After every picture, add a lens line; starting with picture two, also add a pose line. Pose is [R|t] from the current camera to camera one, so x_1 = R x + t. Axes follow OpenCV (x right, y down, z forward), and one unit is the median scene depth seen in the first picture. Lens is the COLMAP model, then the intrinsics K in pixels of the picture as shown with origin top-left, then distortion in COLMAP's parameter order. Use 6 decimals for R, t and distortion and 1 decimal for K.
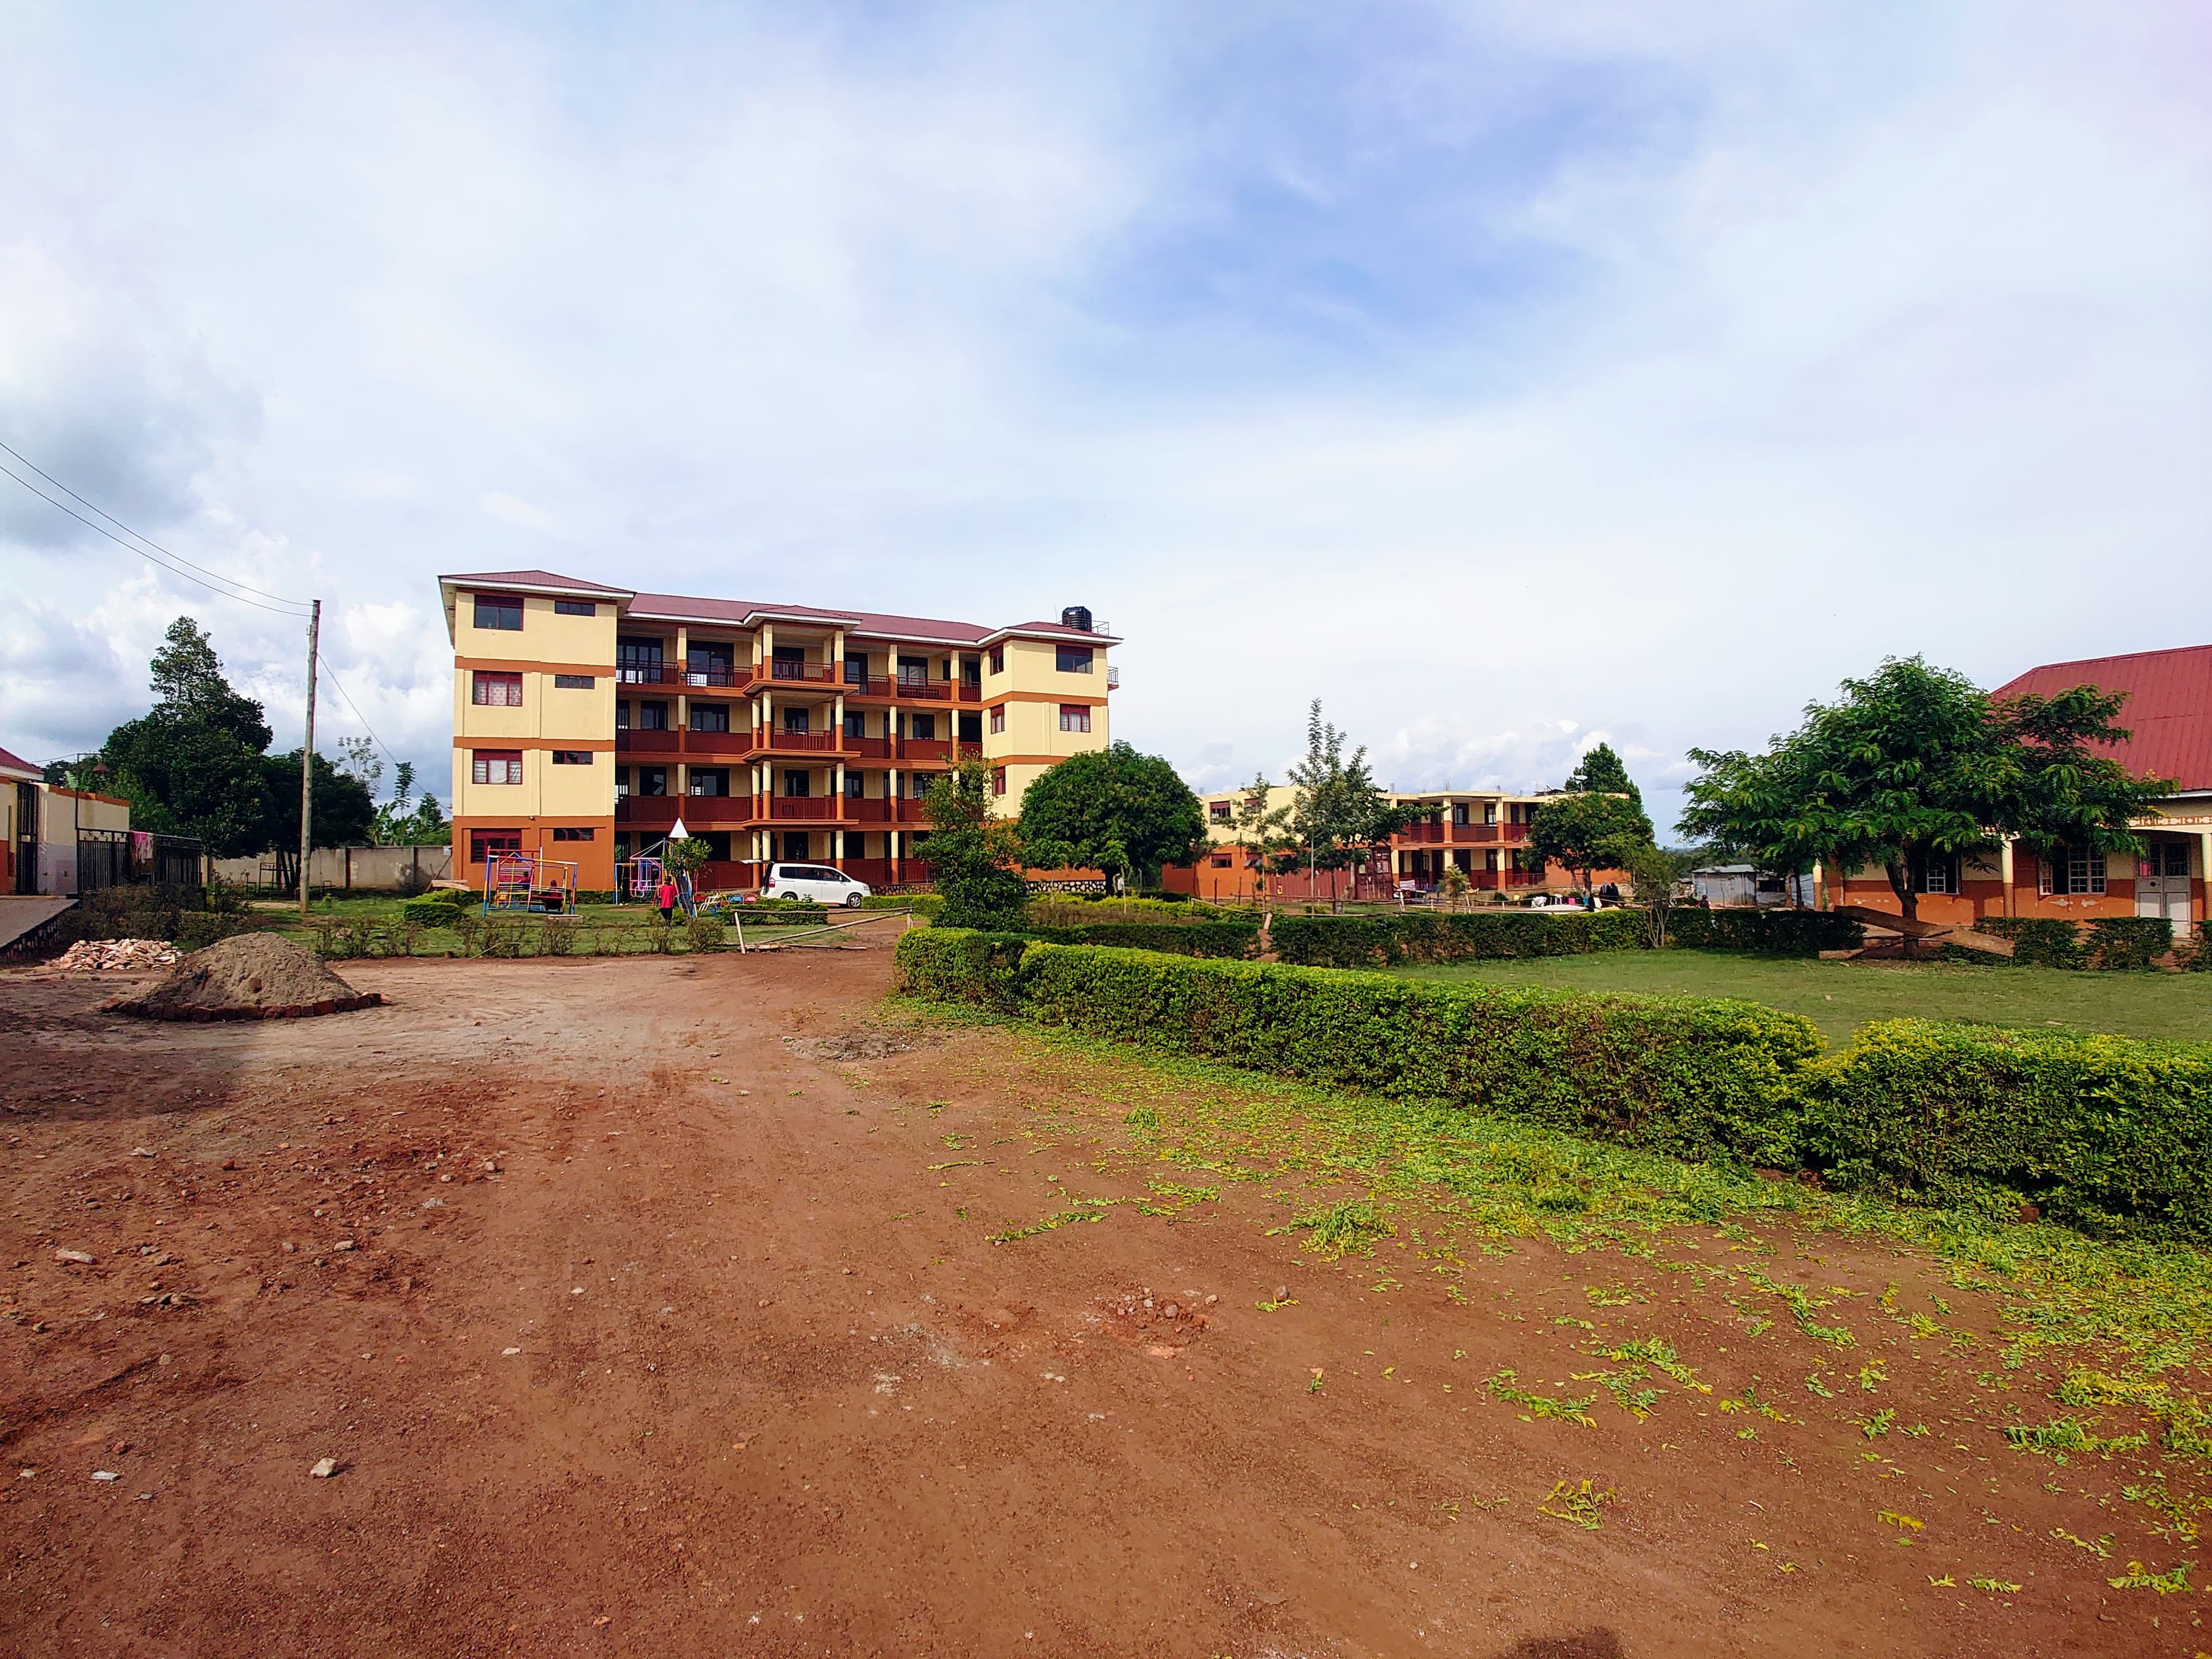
lens RADIAL K [[1082.9, 0, 1106.0], [0, 1082.9, 829.5], [0, 0, 1]] dist [-0.107151, 0.018960]
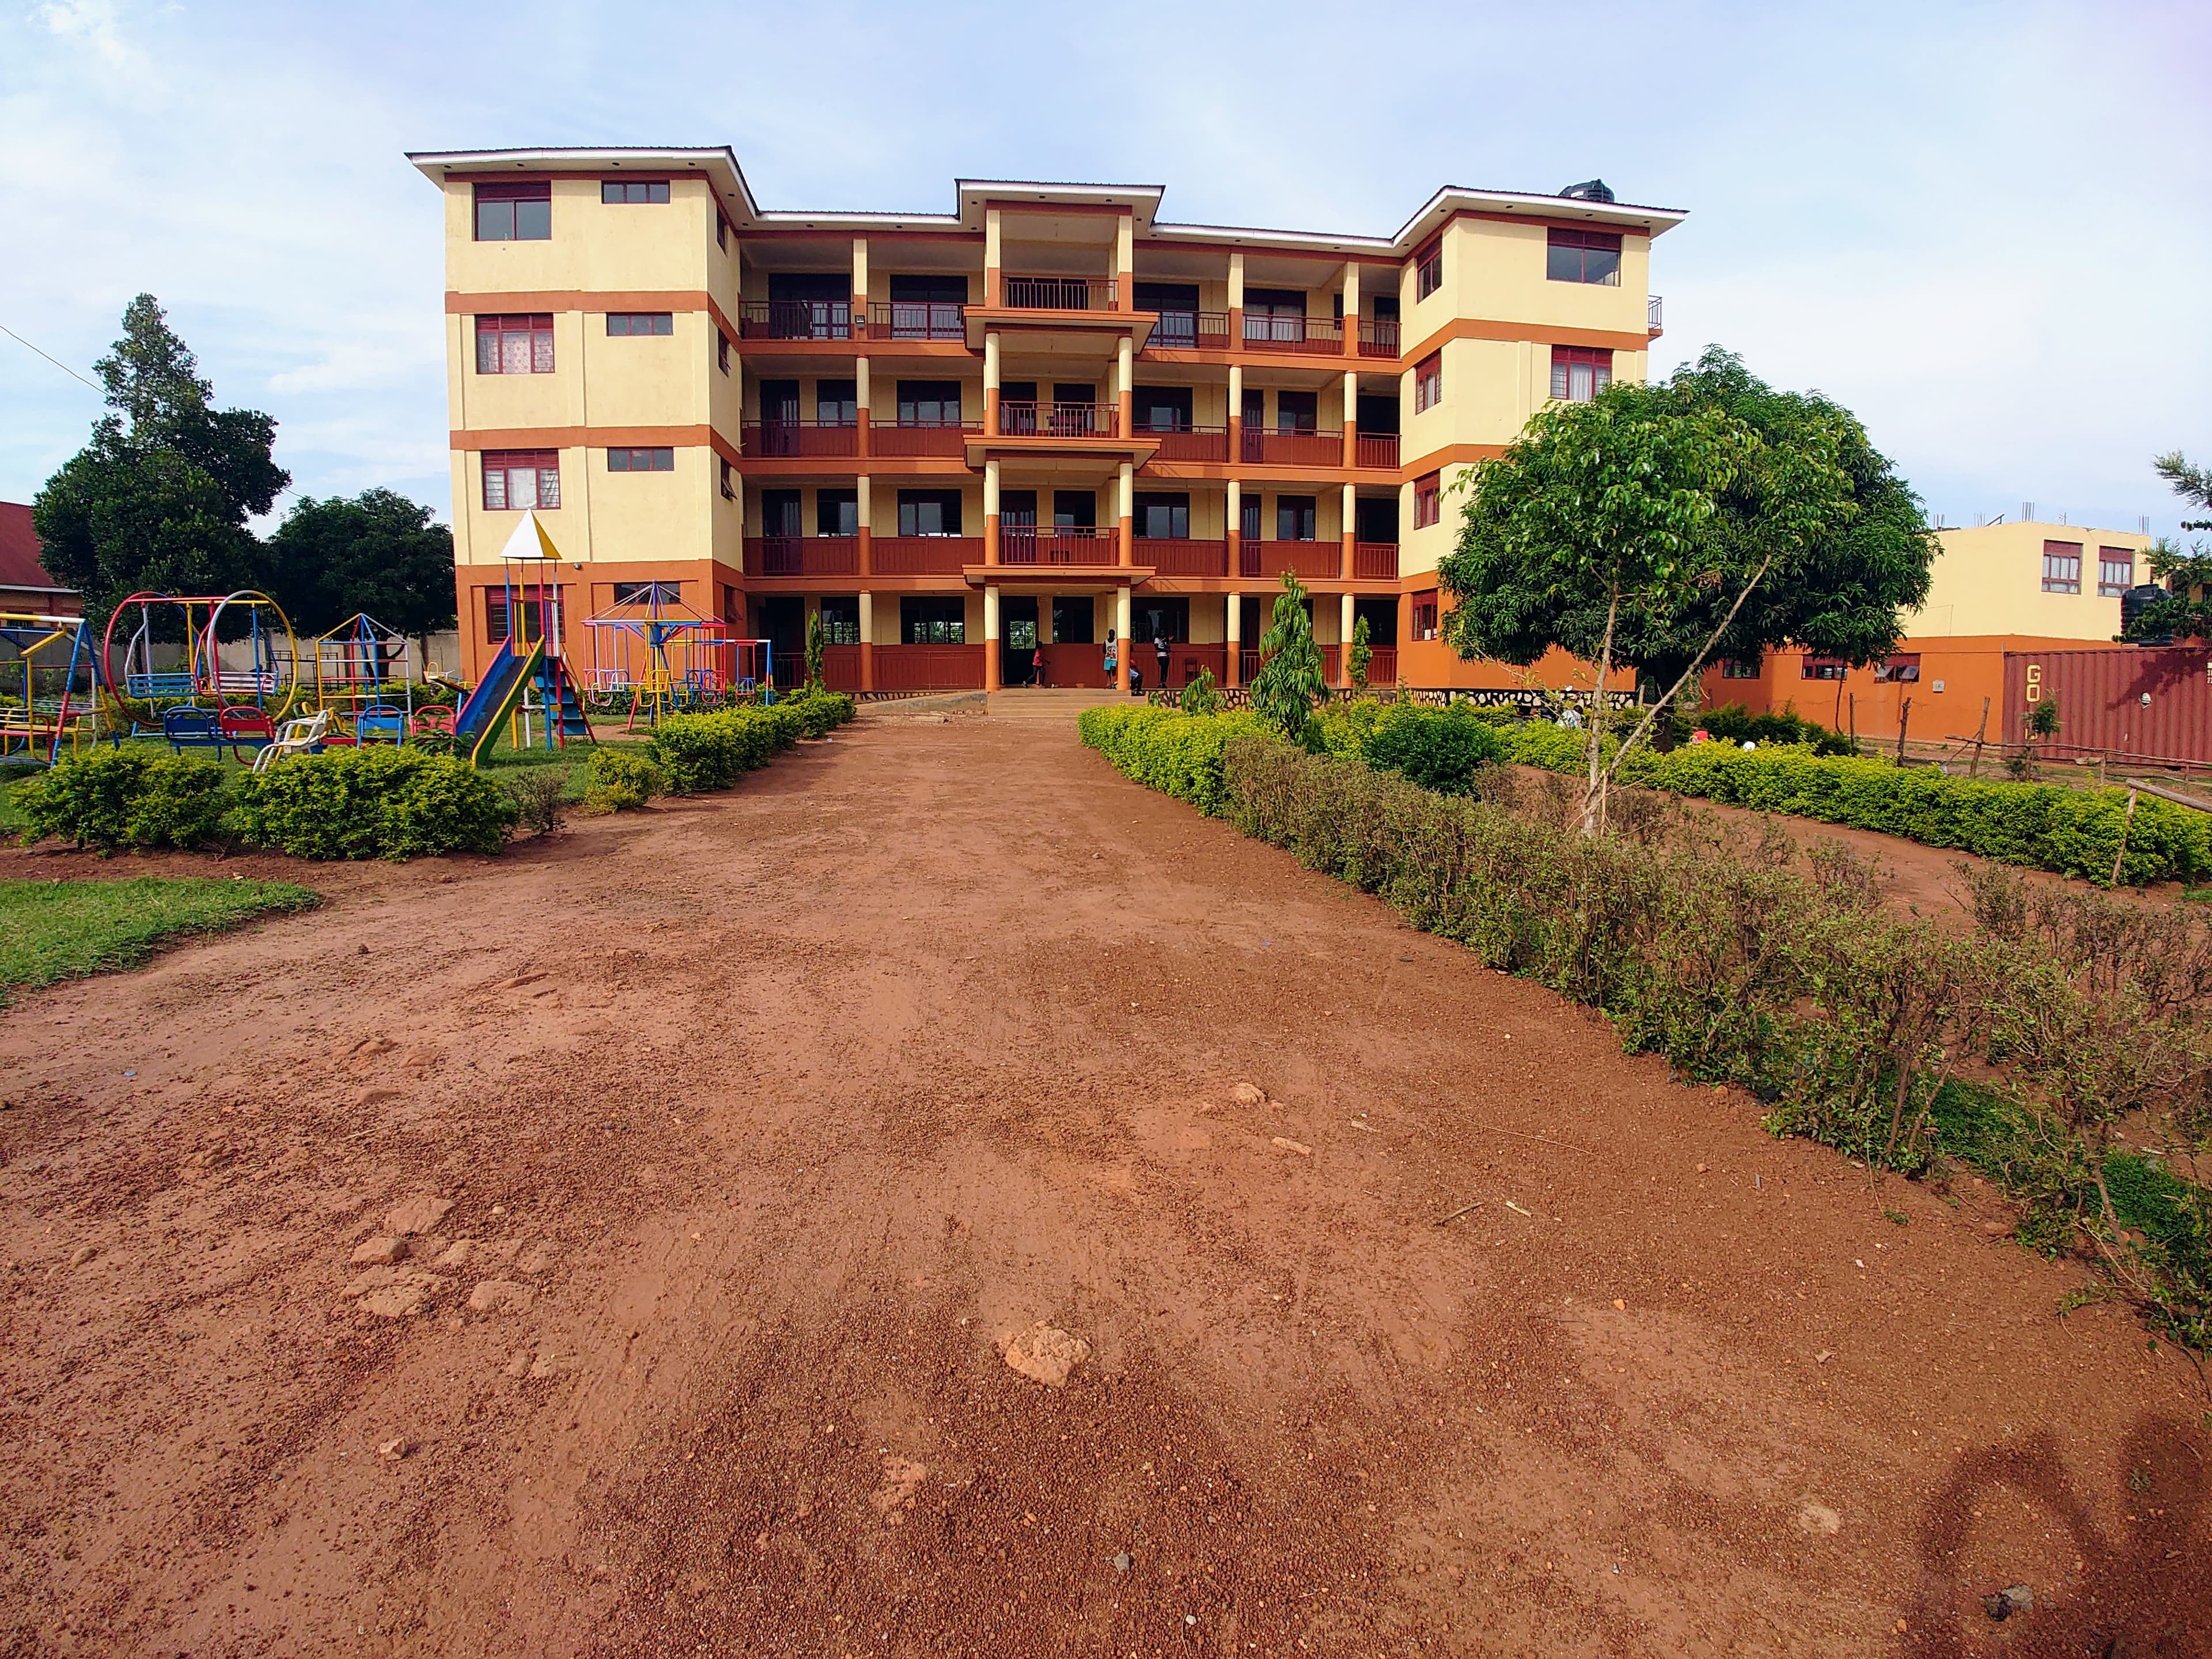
lens RADIAL K [[1084.7, 0, 1106.0], [0, 1084.7, 829.5], [0, 0, 1]] dist [-0.090657, -0.000231]
pose [[0.920204, 0.070328, -0.385068, -0.029921], [-0.001102, 0.984189, 0.177117, 0.021981], [0.391436, -0.162559, 0.905733, 0.423222]]
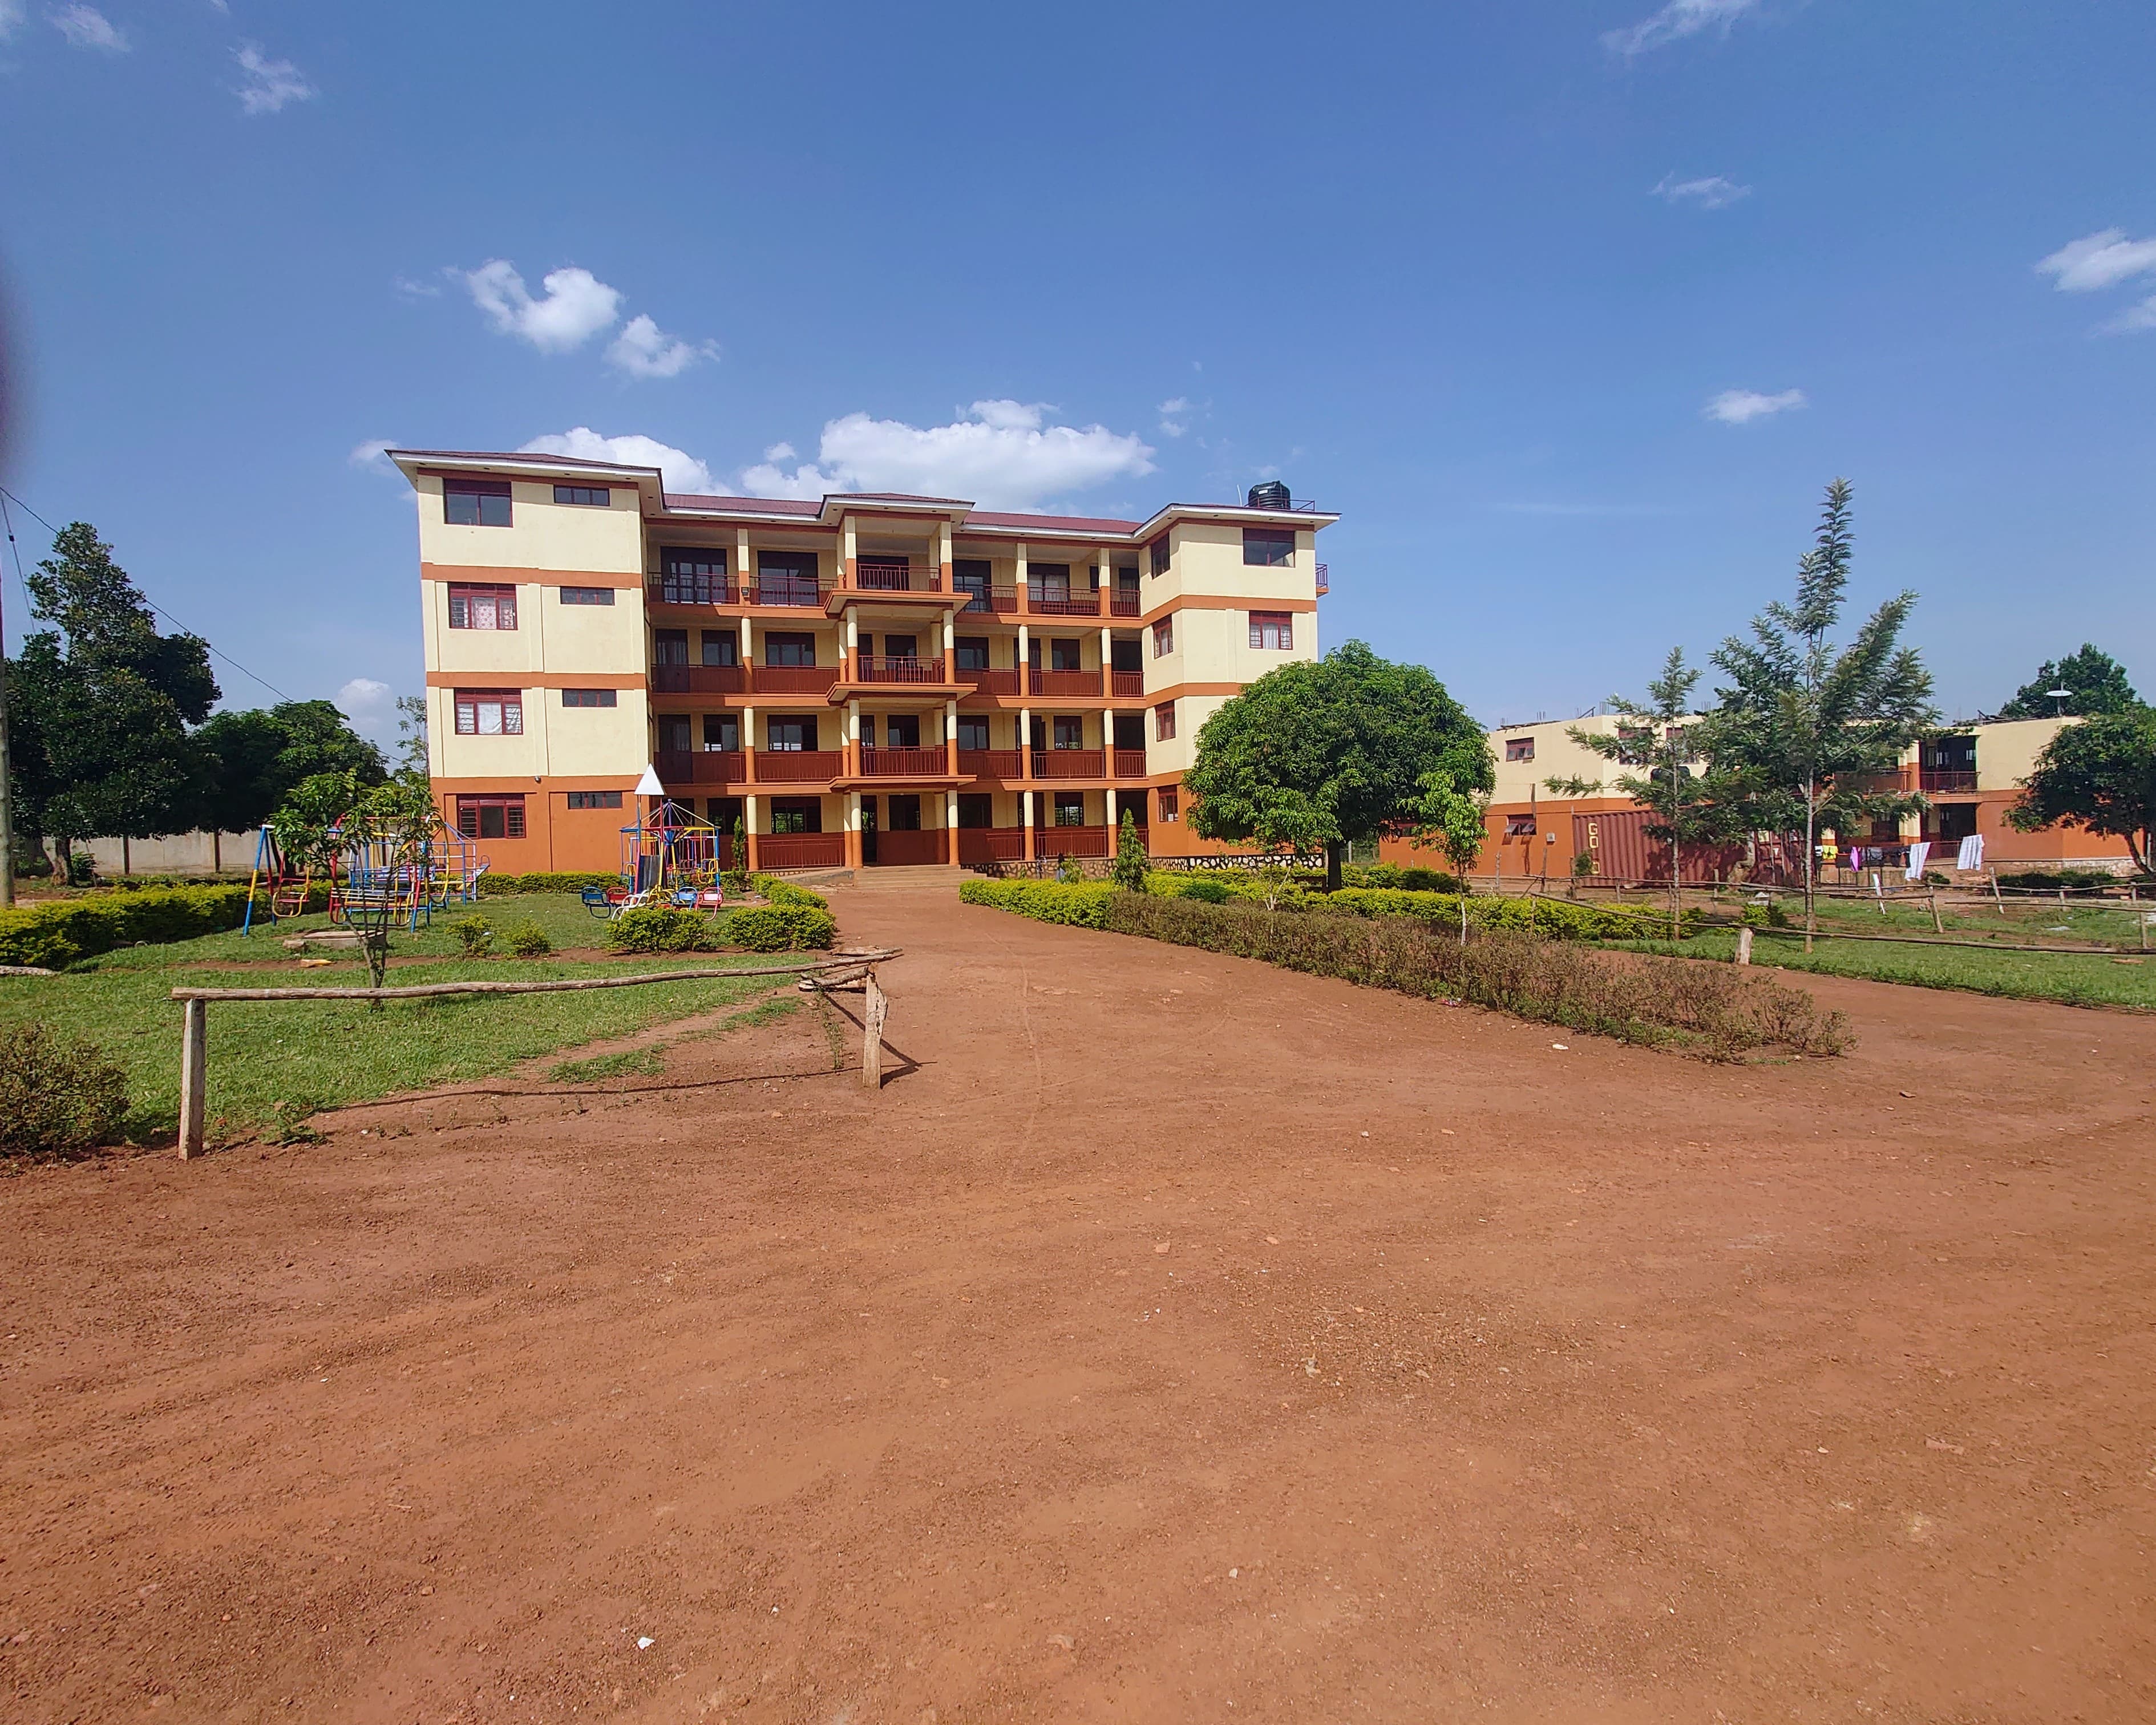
lens RADIAL K [[1009.5, 0, 1002.0], [0, 1009.5, 867.5], [0, 0, 1]] dist [-0.002009, -0.000072]
pose [[0.965165, -0.003635, -0.261616, -0.025945], [0.019374, 0.998151, 0.057607, 0.013056], [0.260923, -0.060669, 0.963451, 0.290512]]
